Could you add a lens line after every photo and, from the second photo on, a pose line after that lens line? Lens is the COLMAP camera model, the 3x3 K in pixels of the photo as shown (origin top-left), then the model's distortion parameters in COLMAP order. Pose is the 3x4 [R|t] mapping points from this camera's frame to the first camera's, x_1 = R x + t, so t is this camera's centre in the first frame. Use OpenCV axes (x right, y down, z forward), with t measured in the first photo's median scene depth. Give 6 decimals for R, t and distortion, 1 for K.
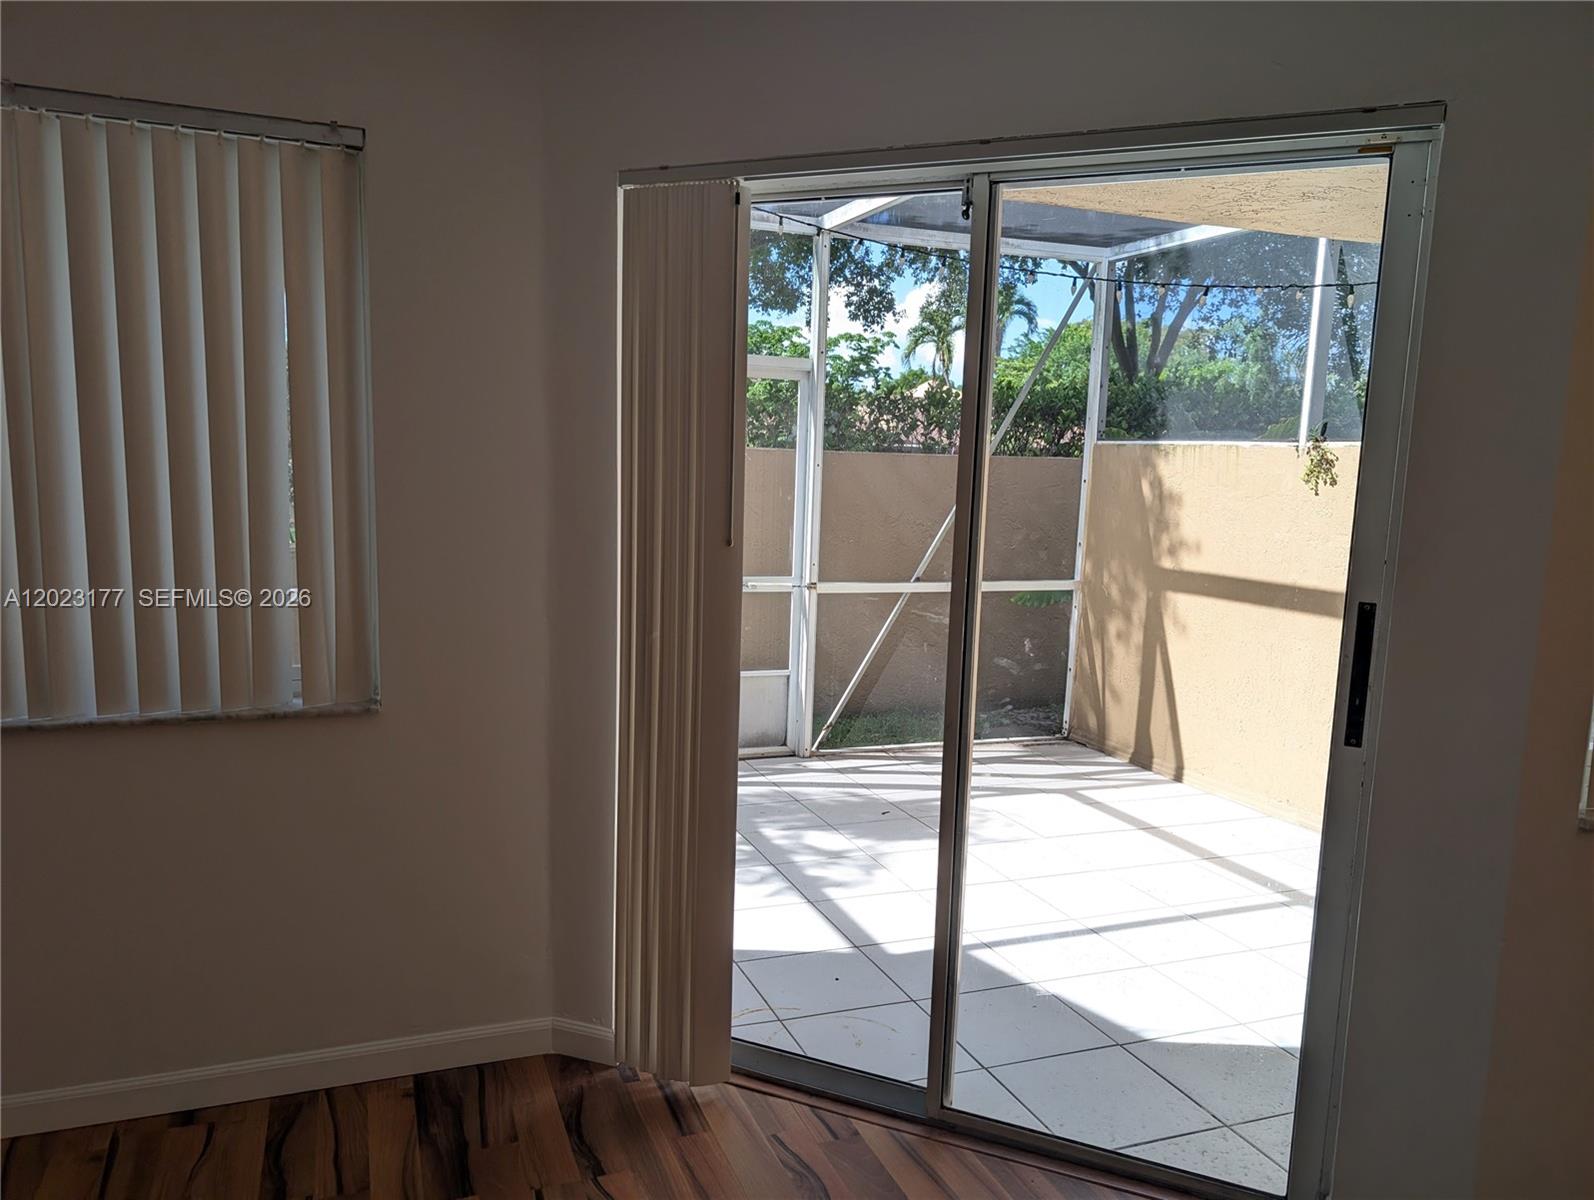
lens RADIAL K [[1129.2, 0, 796.7], [0, 1129.2, 620.8], [0, 0, 1]] dist [0.009272, -0.001111]
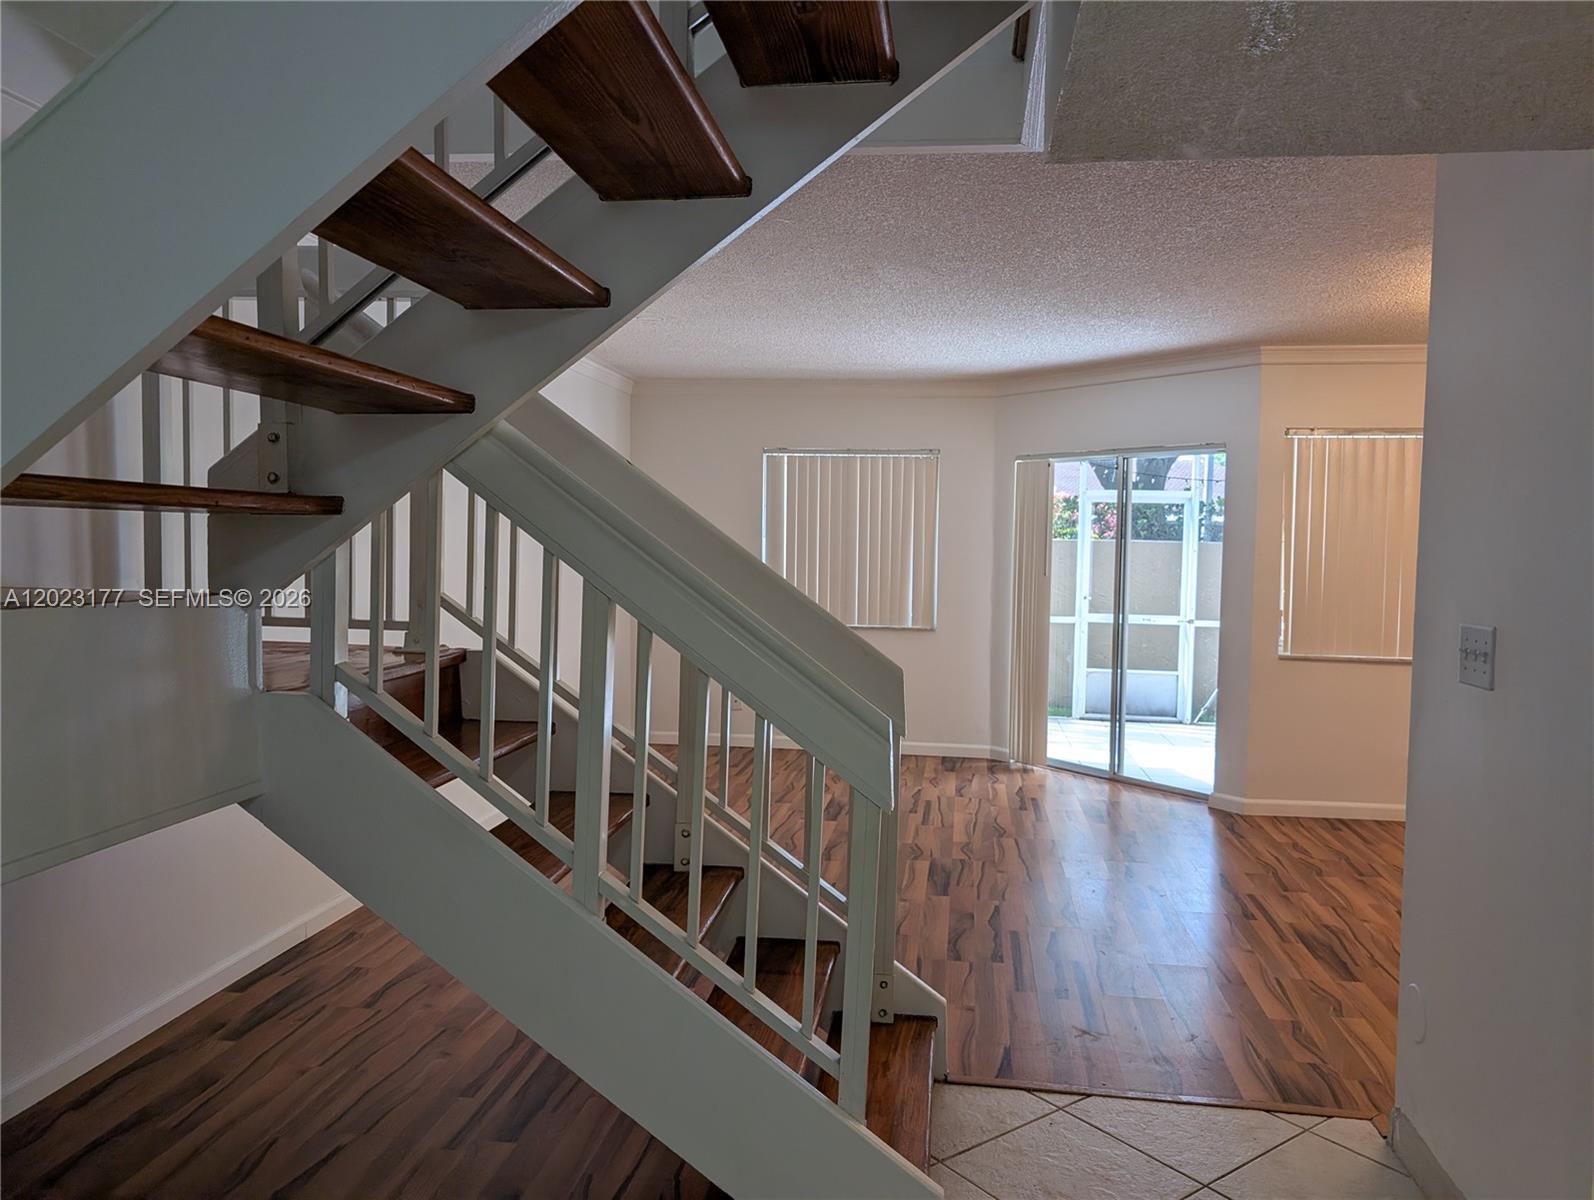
lens RADIAL K [[1112.0, 0, 814.7], [0, 1112.0, 596.6], [0, 0, 1]] dist [0.001933, -0.001421]
pose [[0.873983, 0.009492, -0.485865, 0.315727], [-0.060022, 0.994262, -0.088545, 0.108649], [0.482236, 0.106549, 0.869537, -0.703222]]
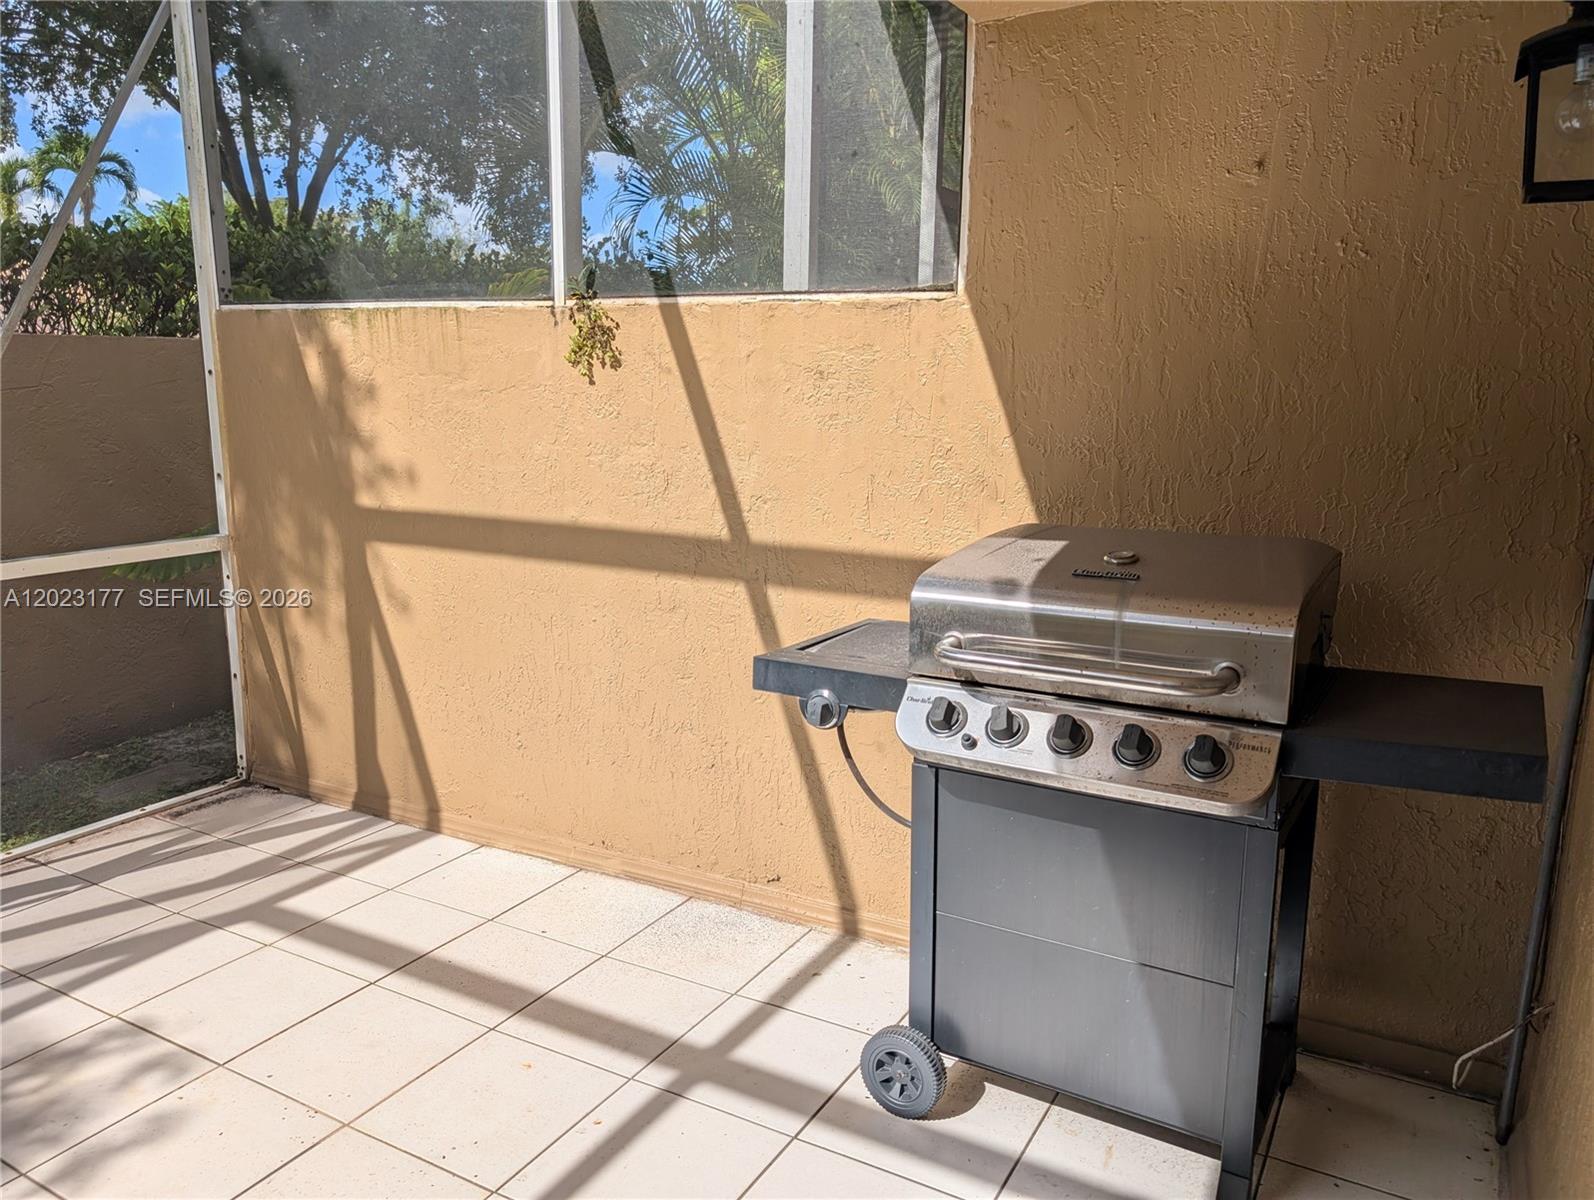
lens RADIAL K [[1143.8, 0, 790.0], [0, 1143.8, 617.3], [0, 0, 1]] dist [0.010544, -0.004941]
pose [[0.771138, -0.154087, 0.617740, 0.096676], [0.102775, 0.987673, 0.118065, -0.035449], [-0.628317, -0.027556, 0.777469, 0.328320]]
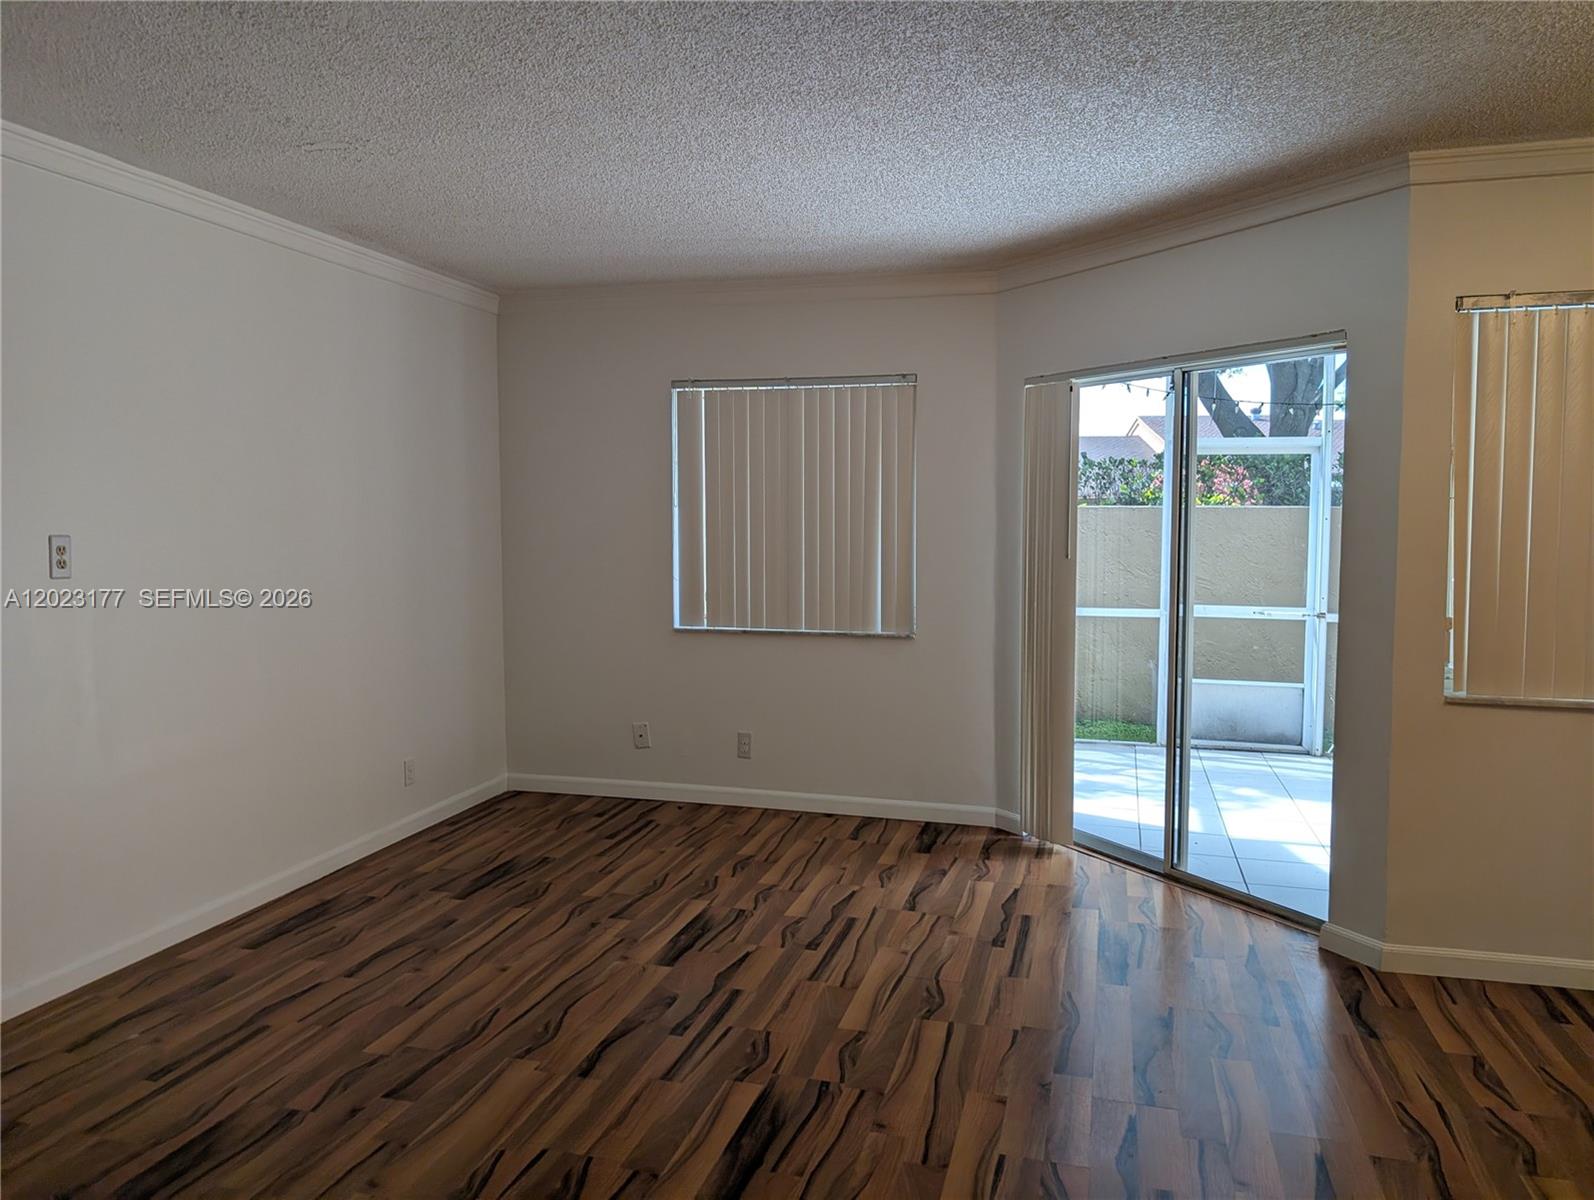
lens RADIAL K [[1123.8, 0, 797.5], [0, 1123.8, 582.6], [0, 0, 1]] dist [0.002020, 0.004059]
pose [[0.801486, 0.007788, -0.597963, 0.276452], [-0.063648, 0.995346, -0.072349, 0.056092], [0.594617, 0.096046, 0.798252, -0.319326]]
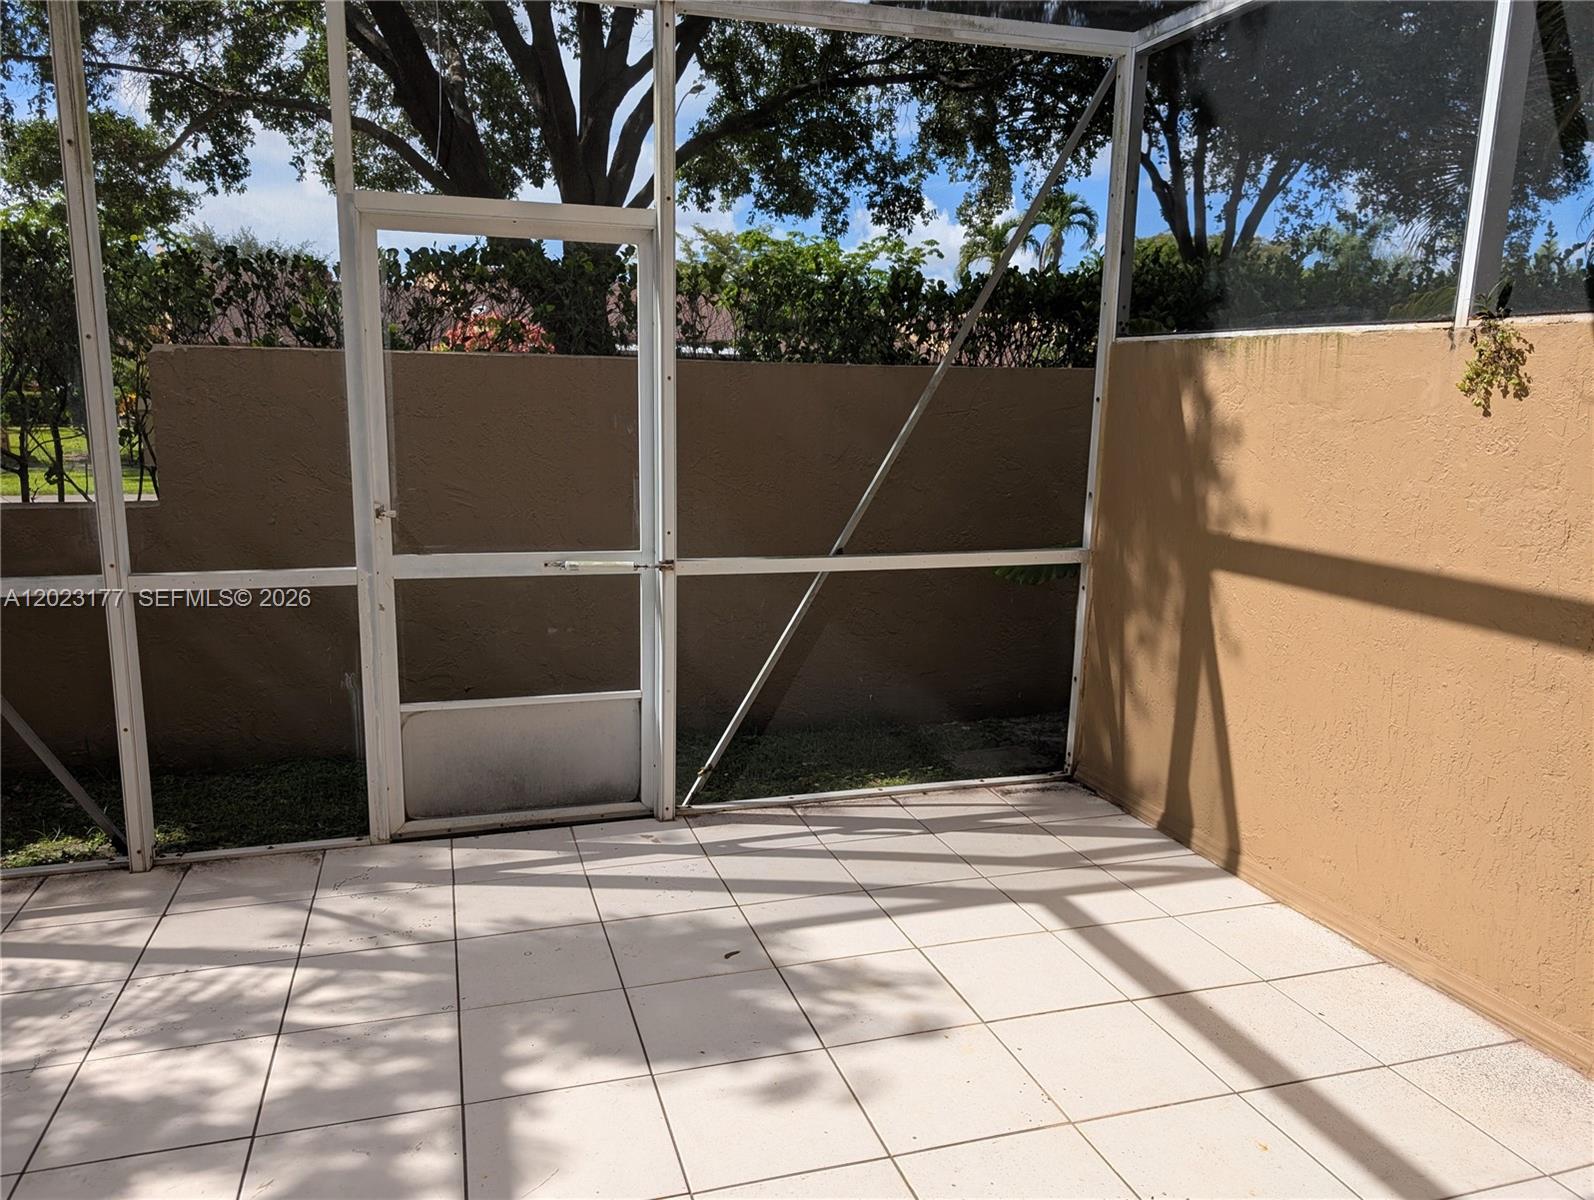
lens RADIAL K [[1143.8, 0, 790.0], [0, 1143.8, 617.3], [0, 0, 1]] dist [0.010544, -0.004941]
pose [[0.998174, -0.001198, -0.060386, 0.118857], [0.004435, 0.998558, 0.053502, -0.034388], [0.060235, -0.053672, 0.996740, 0.322741]]
